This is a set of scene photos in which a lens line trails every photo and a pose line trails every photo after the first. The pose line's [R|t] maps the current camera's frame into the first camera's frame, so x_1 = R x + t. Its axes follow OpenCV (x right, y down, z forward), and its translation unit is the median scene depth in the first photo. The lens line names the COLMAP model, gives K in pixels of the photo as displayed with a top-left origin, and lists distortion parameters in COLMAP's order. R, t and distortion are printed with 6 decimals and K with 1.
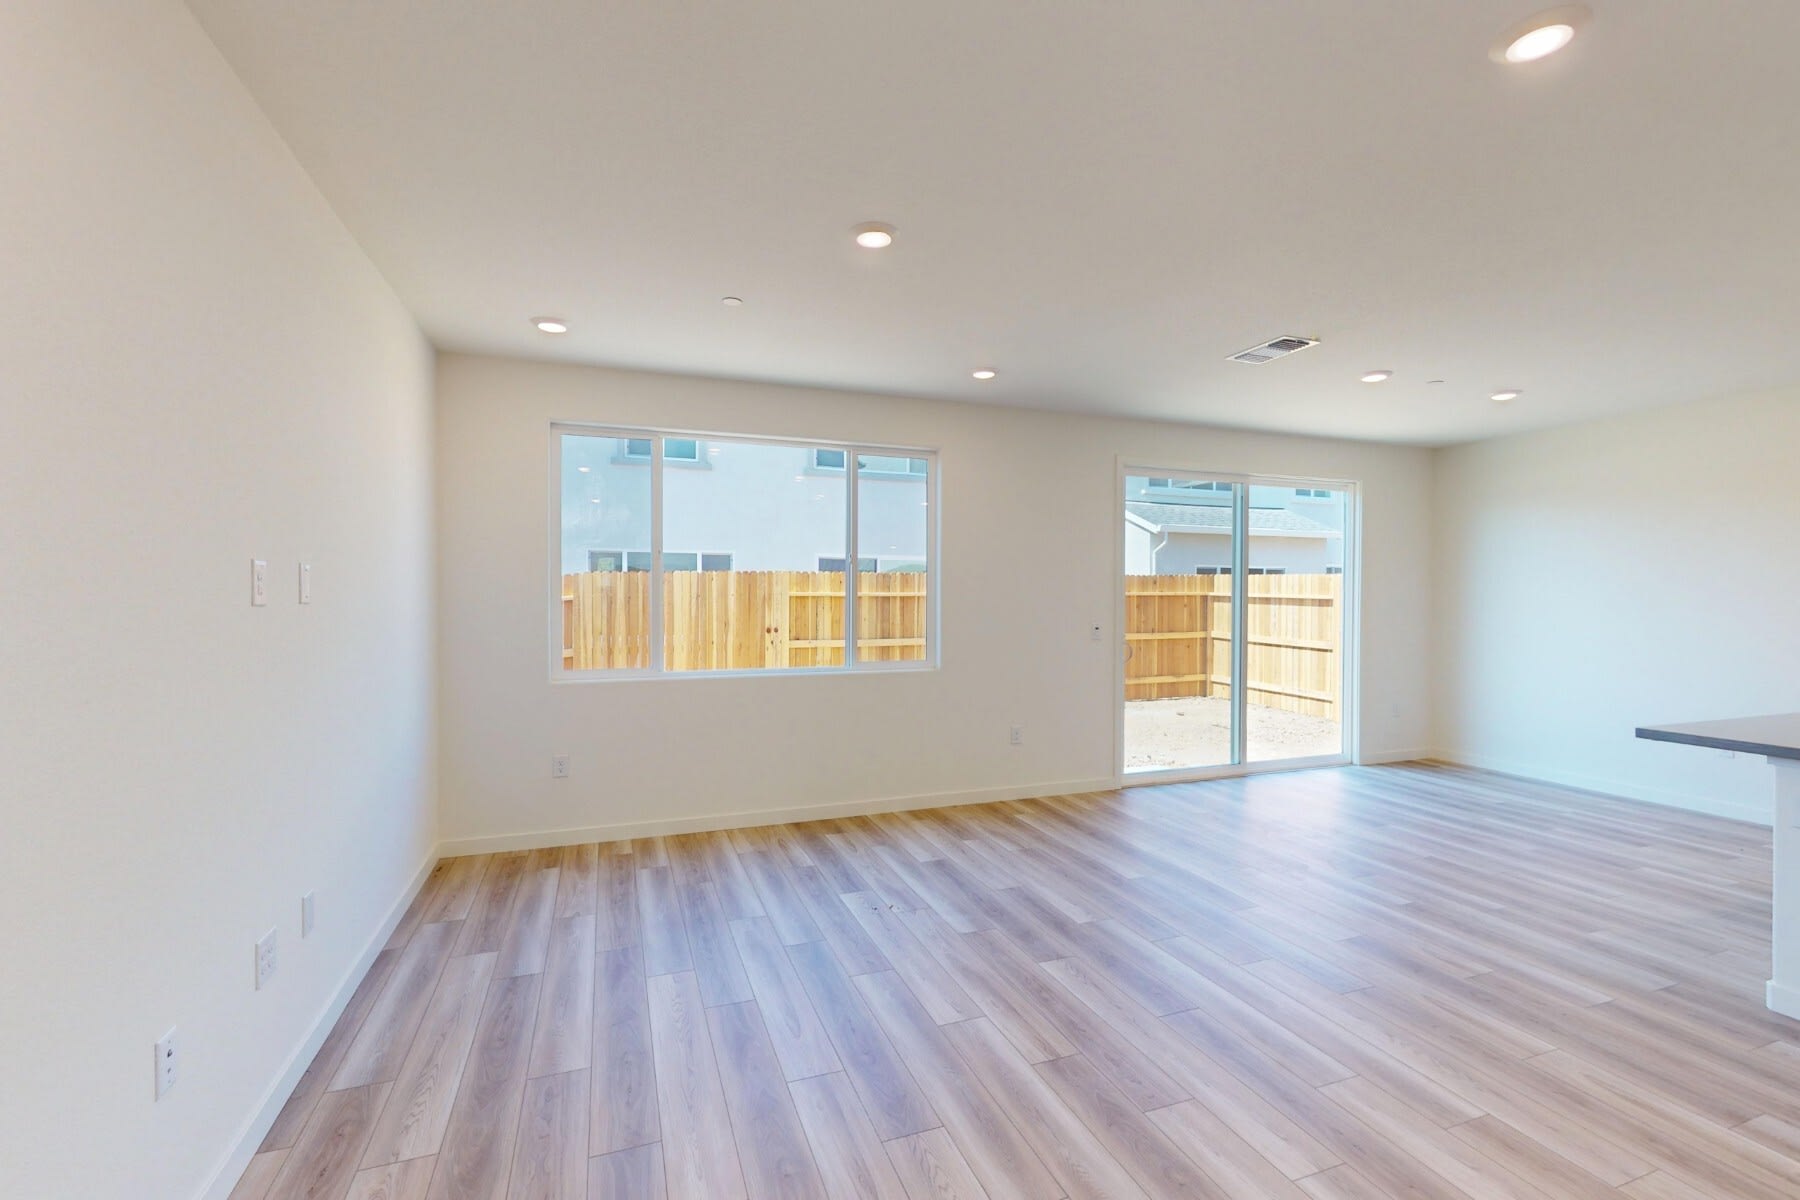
lens RADIAL K [[780.4, 0, 898.8], [0, 780.4, 605.2], [0, 0, 1]] dist [-0.001149, 0.000562]
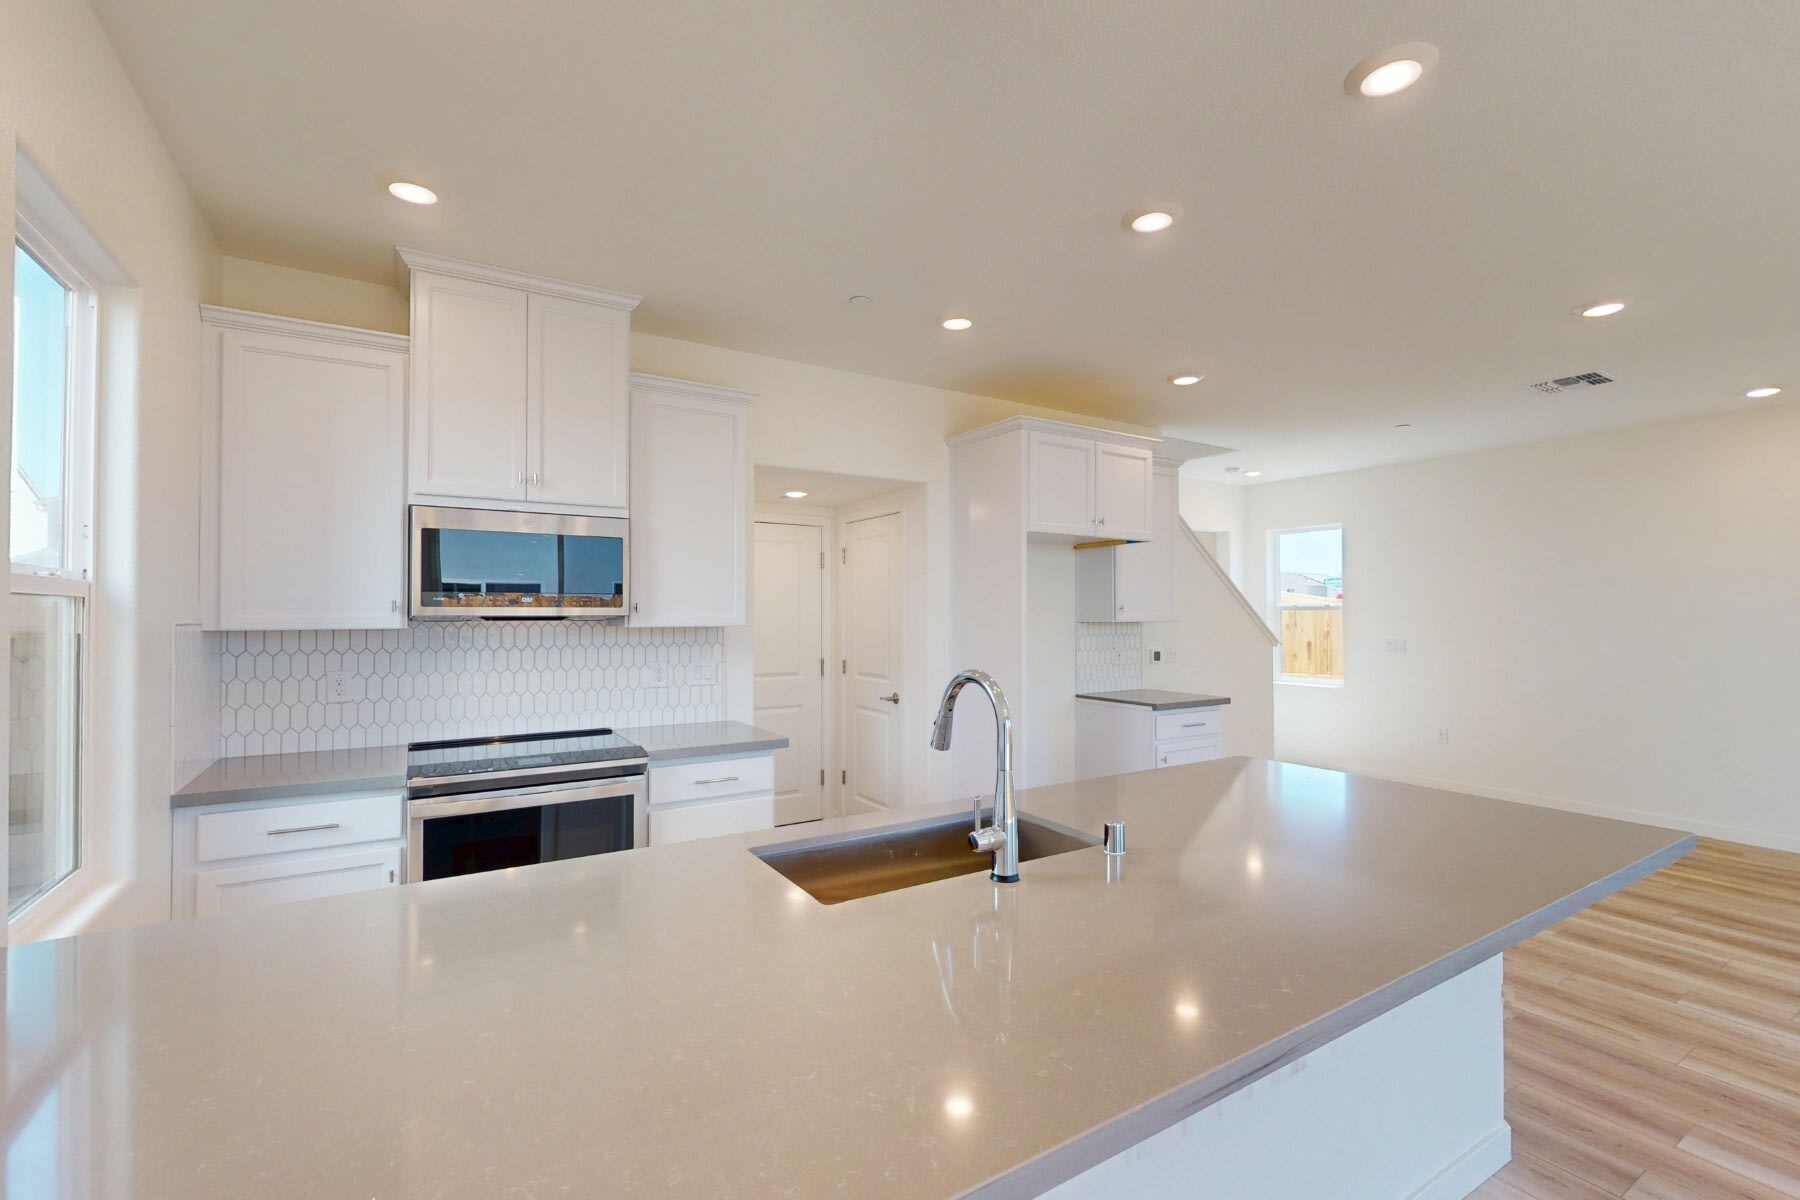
lens RADIAL K [[780.4, 0, 898.8], [0, 780.4, 605.2], [0, 0, 1]] dist [-0.001149, 0.000562]
pose [[-0.980030, -0.002172, -0.198839, 0.527530], [-0.001385, 0.999991, -0.004096, -0.004608], [0.198846, -0.003739, -0.980024, 0.464047]]
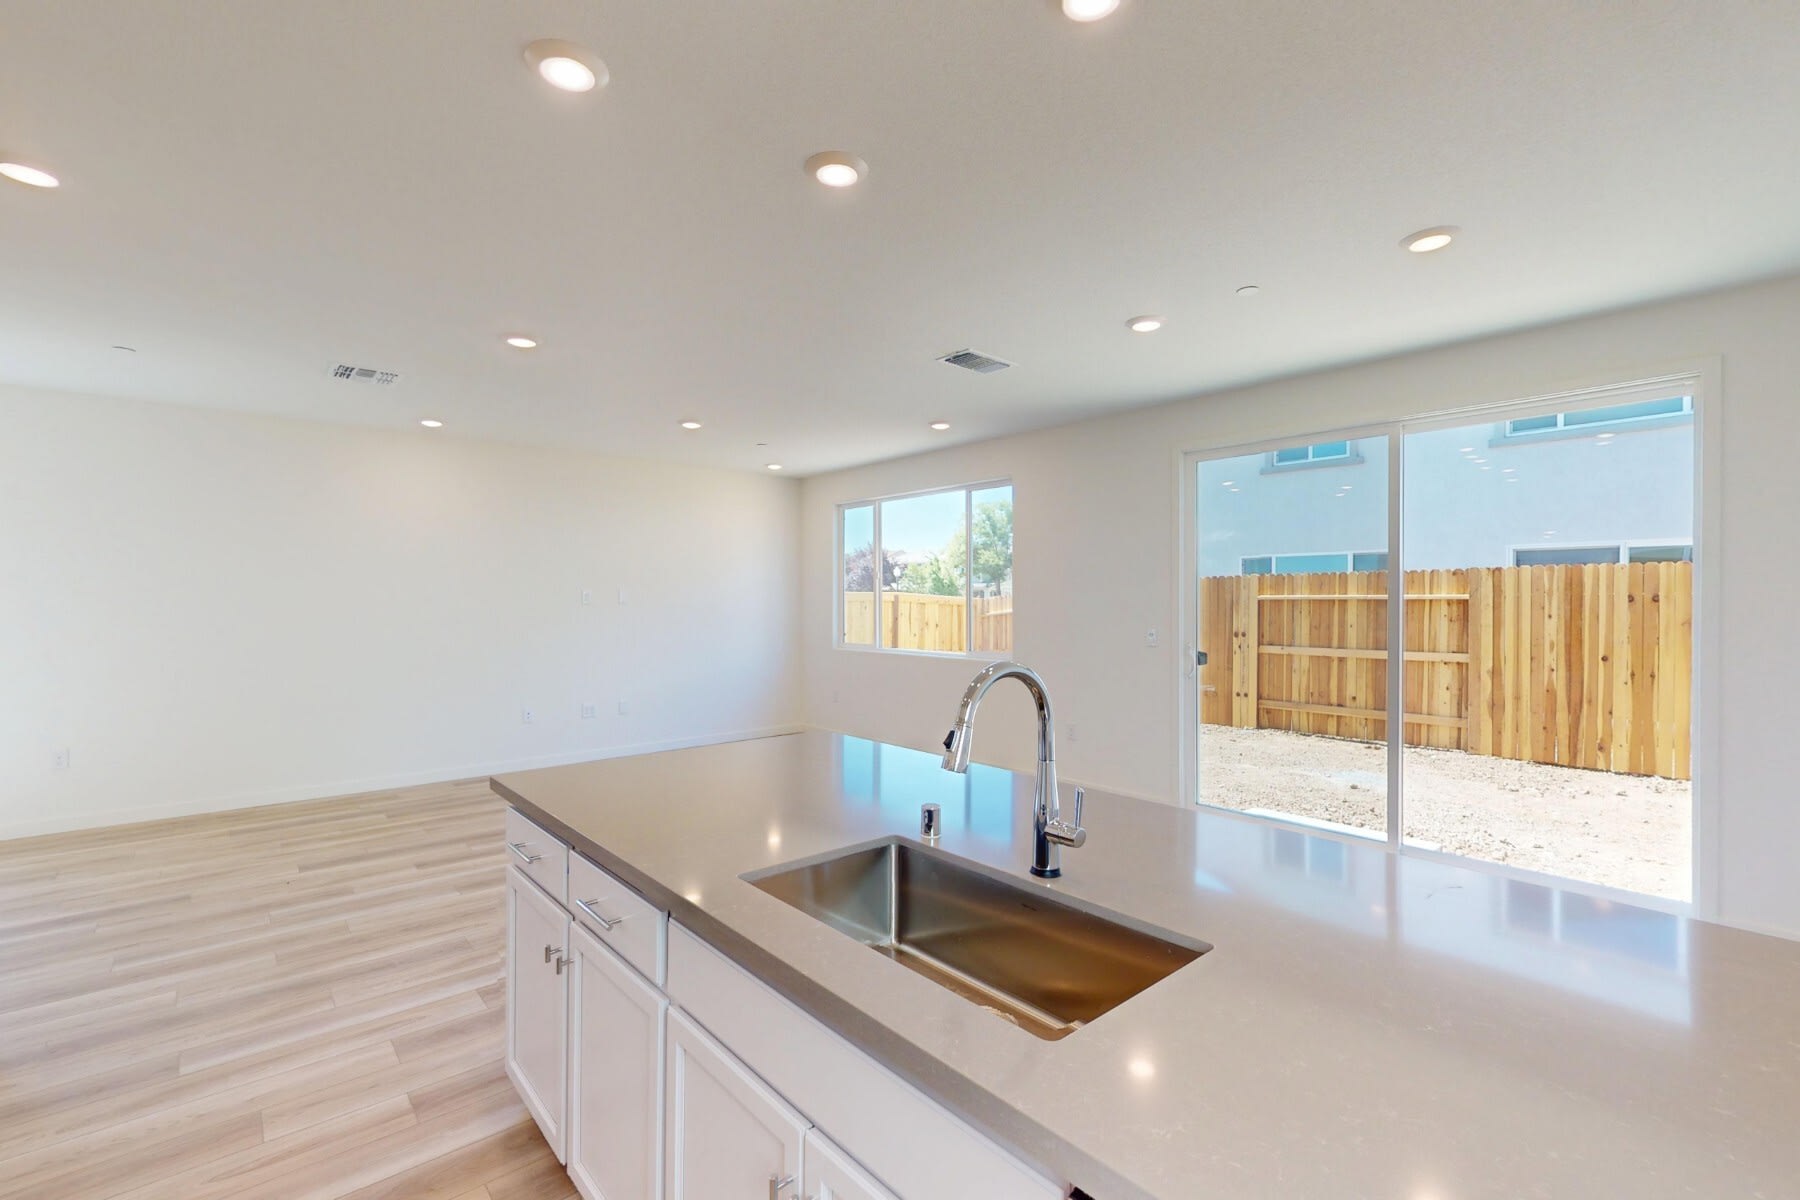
lens RADIAL K [[771.6, 0, 891.4], [0, 771.6, 602.4], [0, 0, 1]] dist [-0.002047, -0.000124]
pose [[0.357117, -0.001789, -0.934058, 0.603878], [-0.006763, 0.999967, -0.004501, -0.001132], [0.934035, 0.007925, 0.357093, 0.229648]]
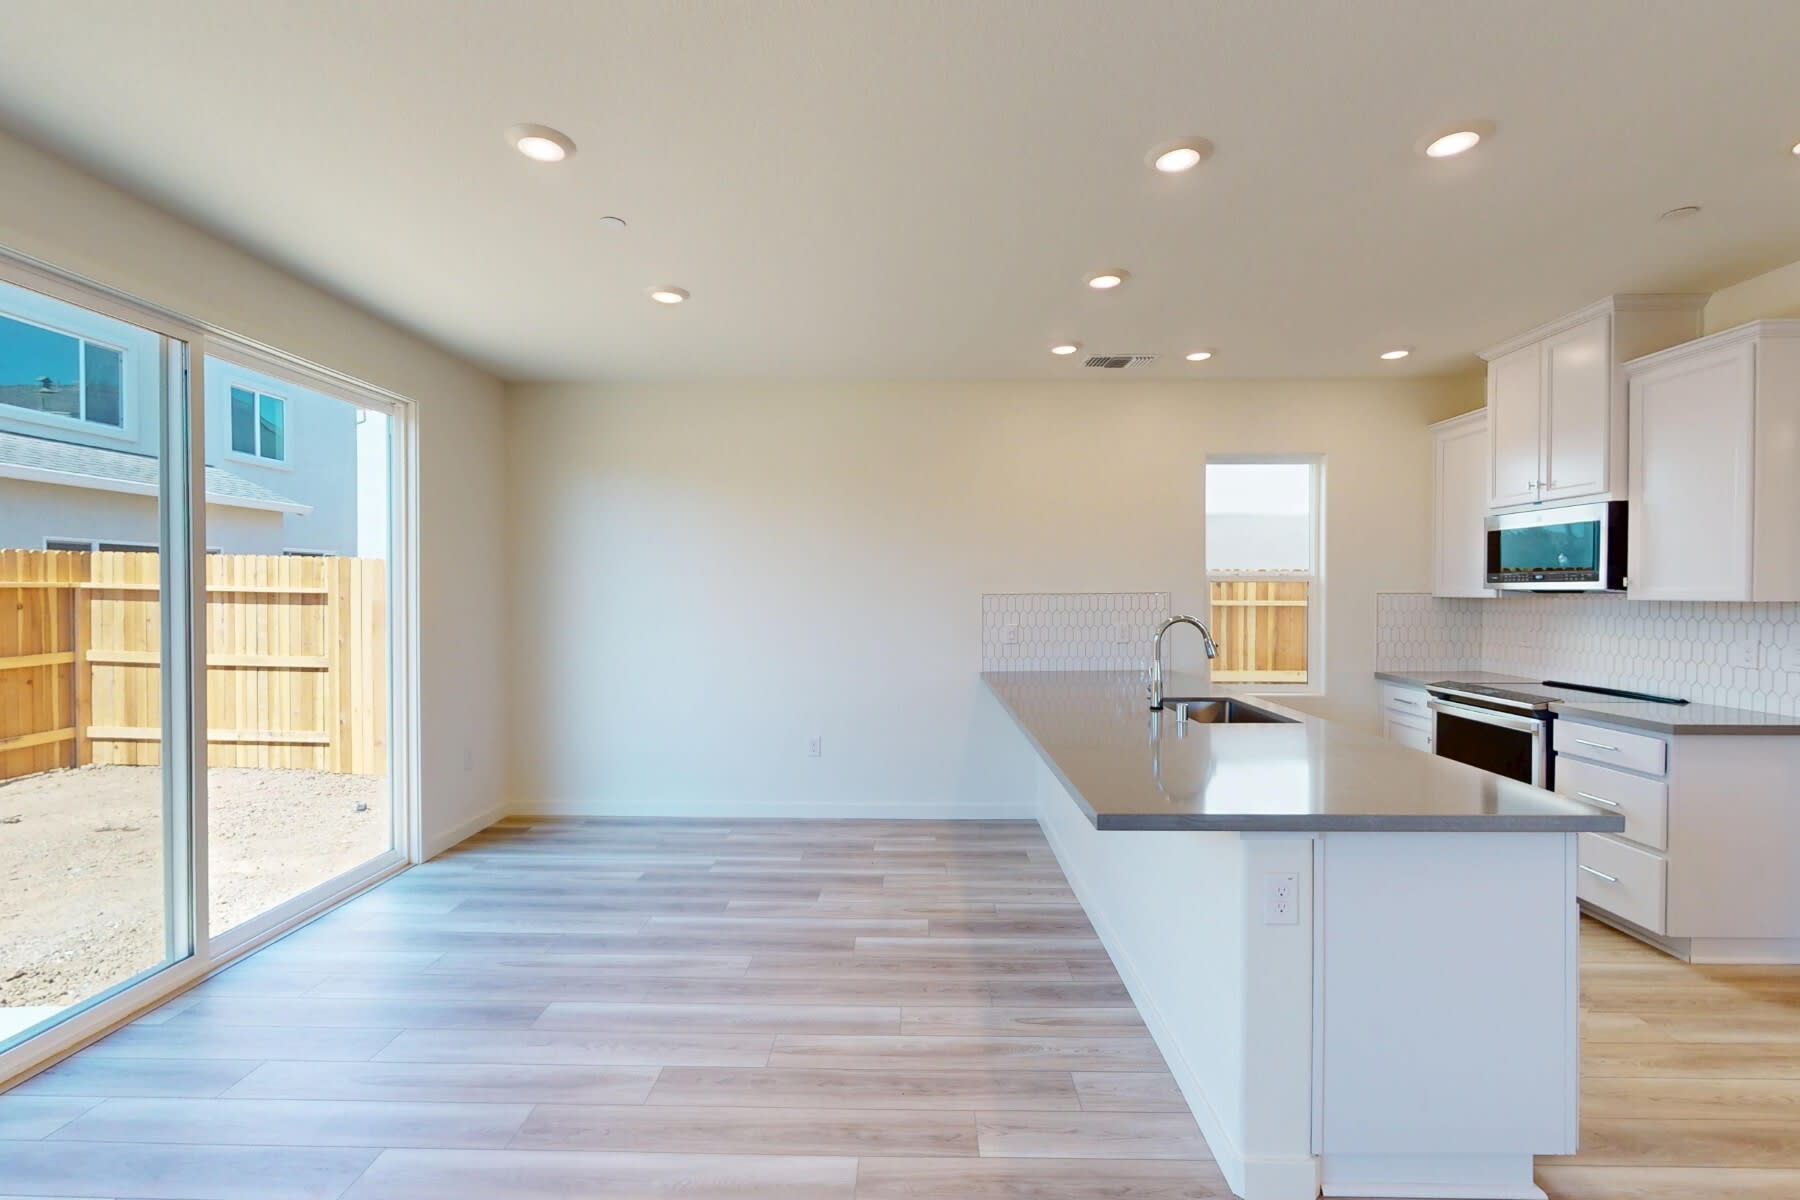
lens RADIAL K [[780.4, 0, 898.8], [0, 780.4, 605.2], [0, 0, 1]] dist [-0.001149, 0.000562]
pose [[0.367277, -0.018888, 0.929920, 0.109620], [0.010619, 0.999814, 0.016113, -0.003329], [-0.930051, 0.003956, 0.367409, 0.291577]]
